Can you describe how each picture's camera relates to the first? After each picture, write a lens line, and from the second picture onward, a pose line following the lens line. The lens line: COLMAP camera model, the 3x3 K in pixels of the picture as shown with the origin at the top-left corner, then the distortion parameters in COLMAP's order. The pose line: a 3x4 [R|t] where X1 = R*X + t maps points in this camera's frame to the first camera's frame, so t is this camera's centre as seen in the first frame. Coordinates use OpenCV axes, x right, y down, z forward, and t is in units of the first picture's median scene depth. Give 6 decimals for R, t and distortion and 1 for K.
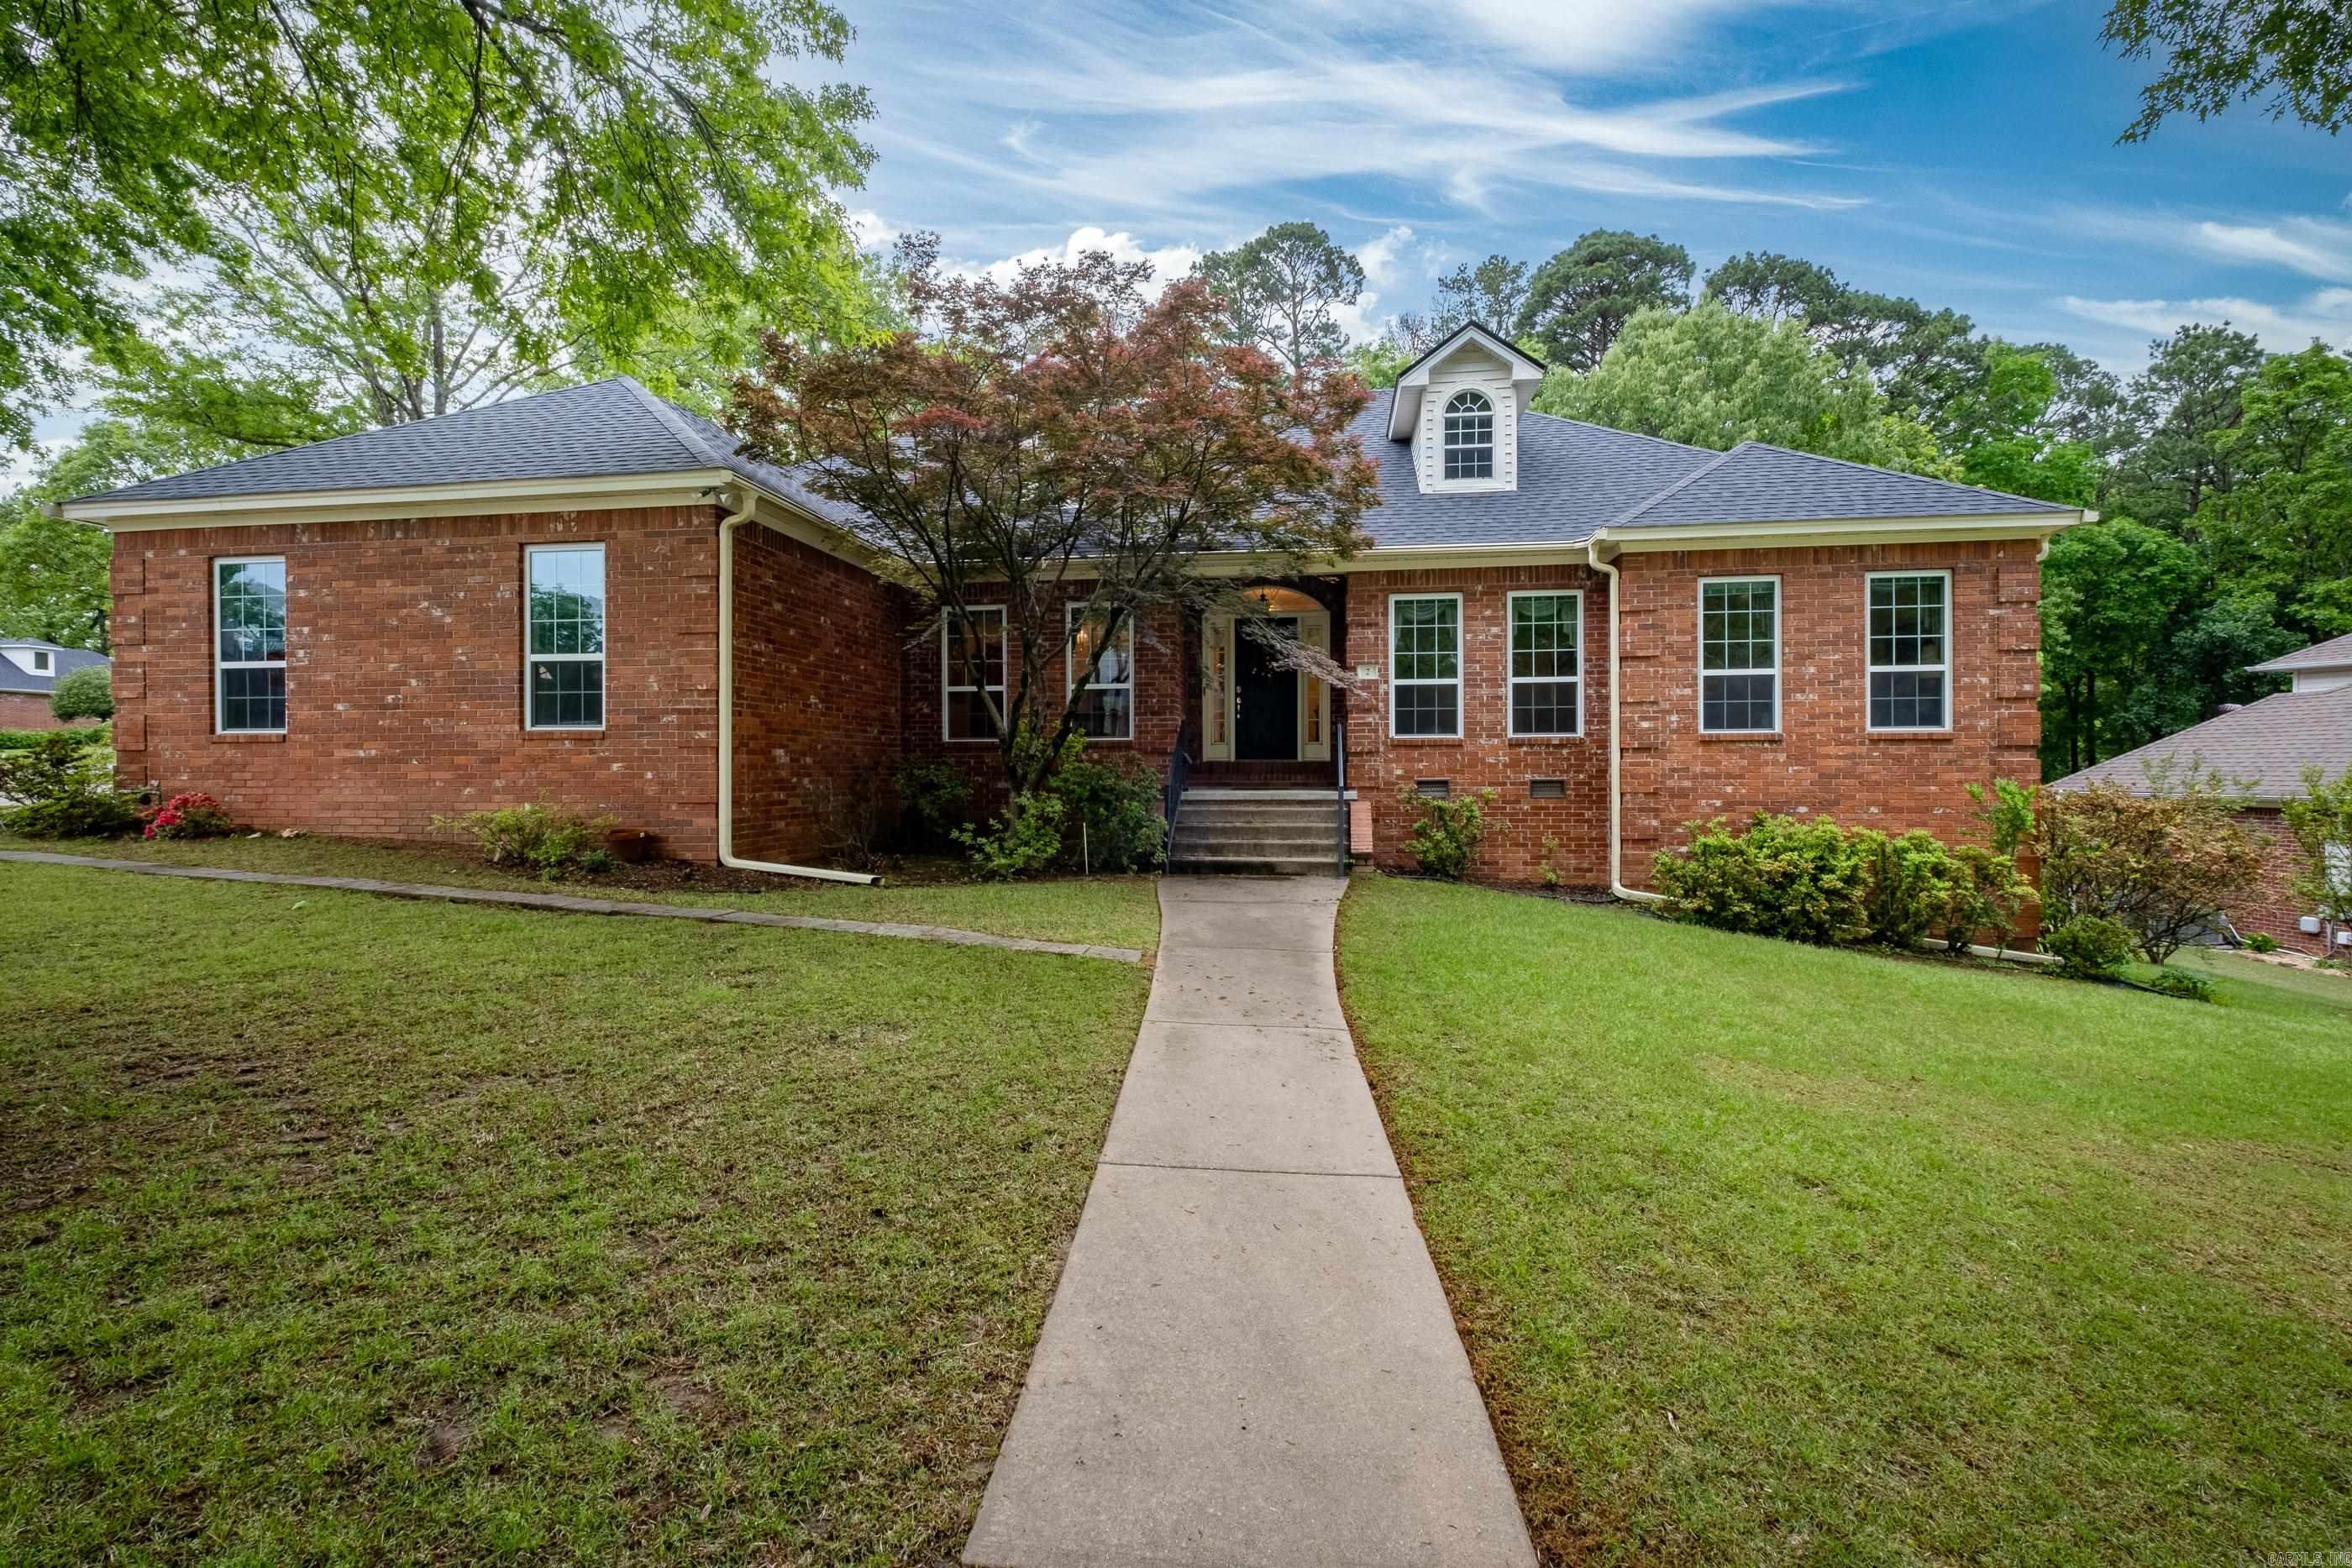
lens RADIAL K [[1068.1, 0, 1176.0], [0, 1068.1, 784.0], [0, 0, 1]] dist [-0.001020, -0.000249]
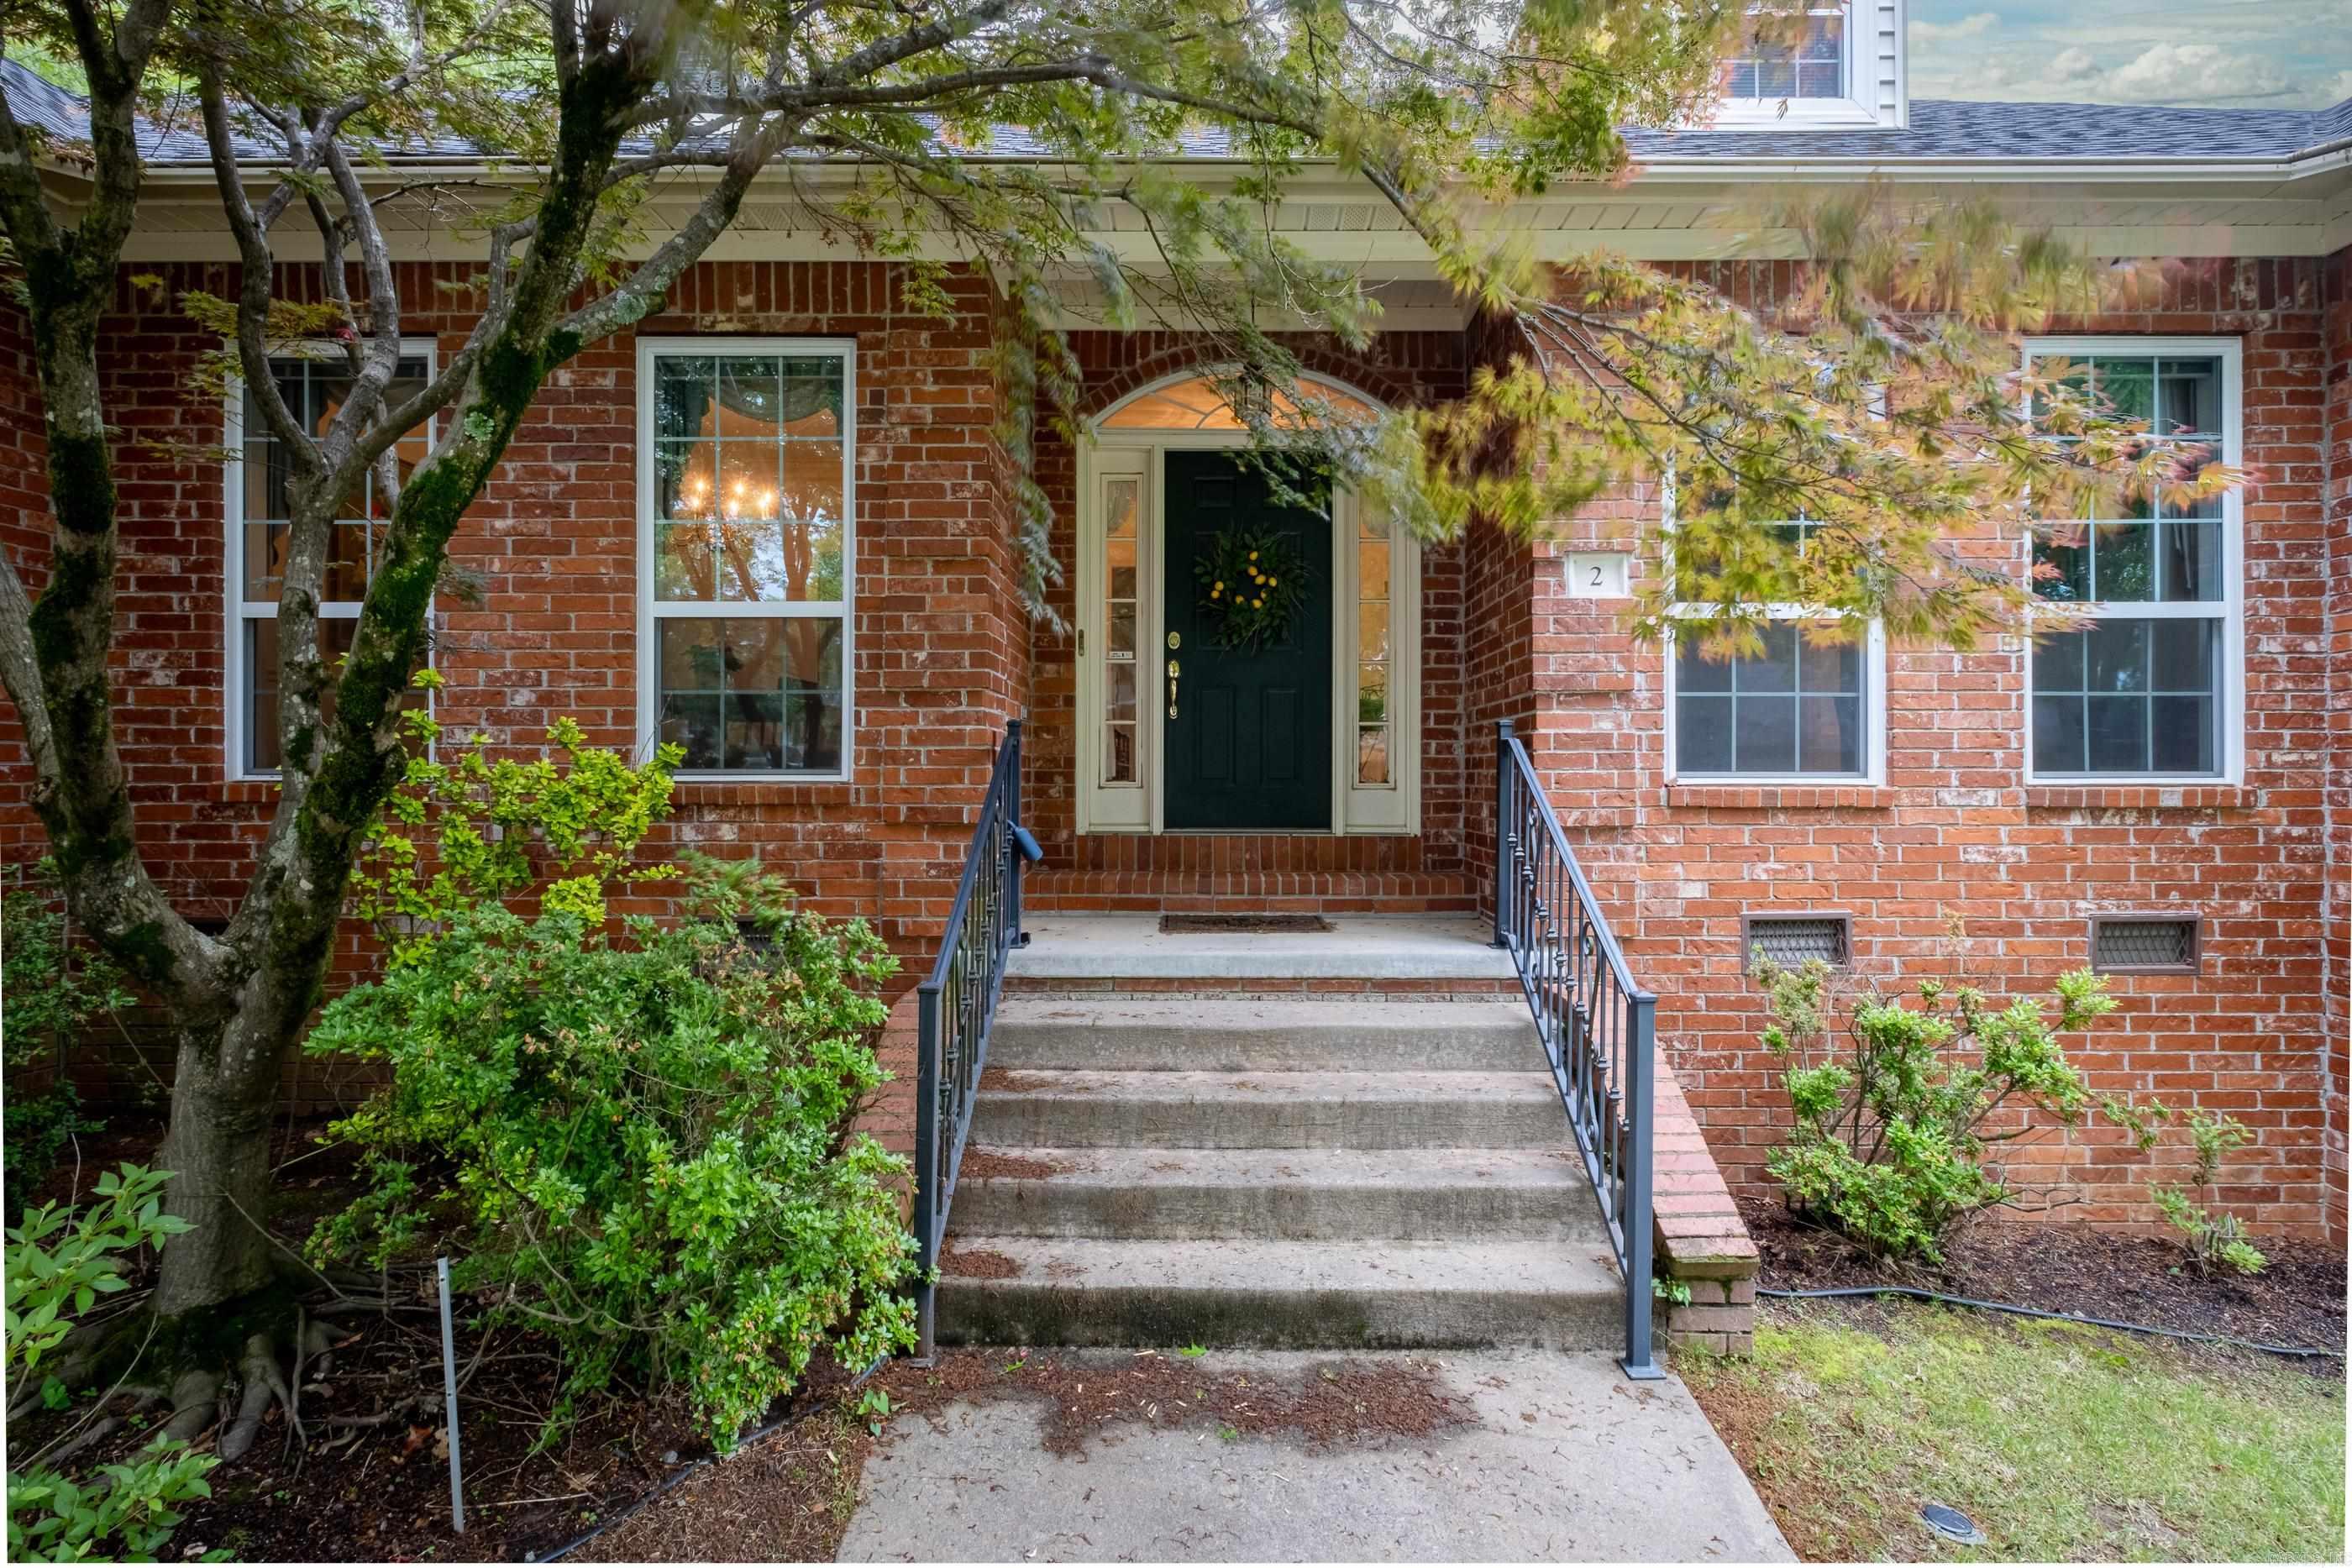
lens RADIAL K [[1068.4, 0, 1183.6], [0, 1068.4, 782.3], [0, 0, 1]] dist [0.000356, 0.000114]
pose [[0.990636, 0.004884, 0.136445, 0.013437], [-0.003635, 0.999949, -0.009404, -0.040010], [-0.136484, 0.008820, 0.990603, 0.702925]]
